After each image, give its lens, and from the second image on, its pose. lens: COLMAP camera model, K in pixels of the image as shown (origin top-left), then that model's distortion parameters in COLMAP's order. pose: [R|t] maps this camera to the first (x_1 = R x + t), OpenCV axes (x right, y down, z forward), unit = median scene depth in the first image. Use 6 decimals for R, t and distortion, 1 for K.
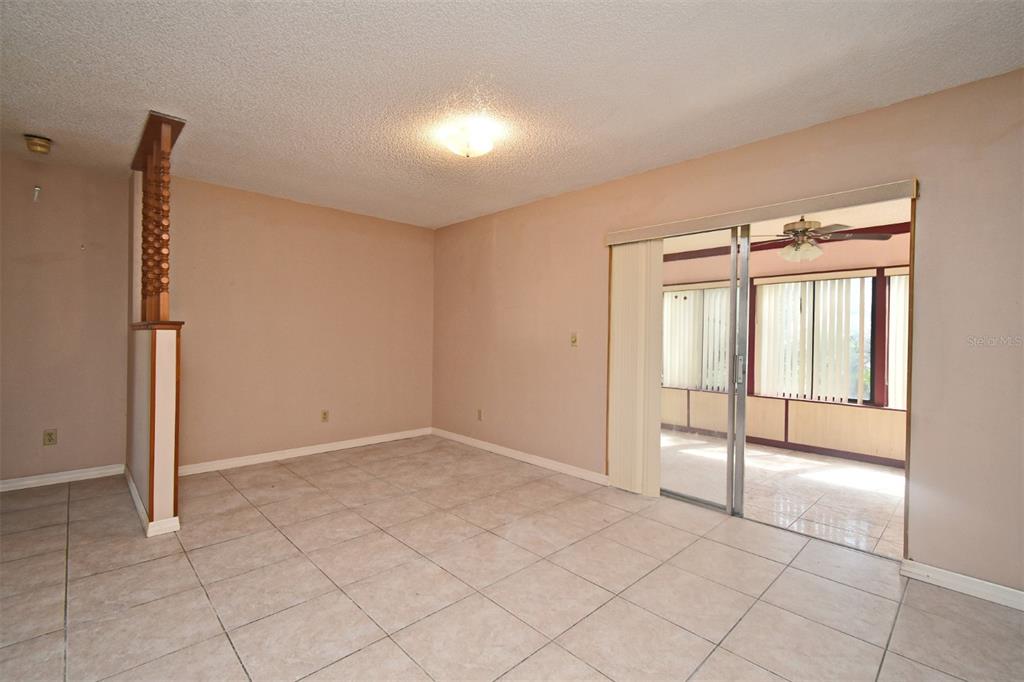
lens RADIAL K [[463.9, 0, 510.5], [0, 463.9, 327.7], [0, 0, 1]] dist [-0.001528, -0.000381]
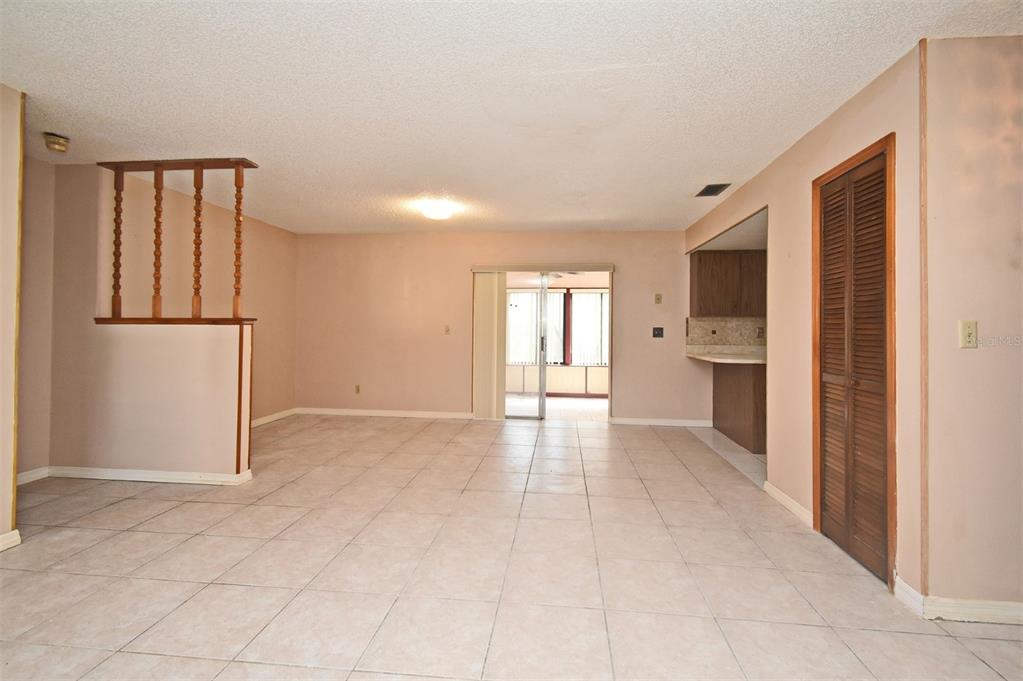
lens RADIAL K [[463.4, 0, 510.0], [0, 463.4, 327.2], [0, 0, 1]] dist [-0.001528, -0.000381]
pose [[0.770025, -0.007838, 0.637966, -0.801521], [-0.003017, 0.999869, 0.015927, -0.009631], [-0.638007, -0.014189, 0.769900, -0.372662]]
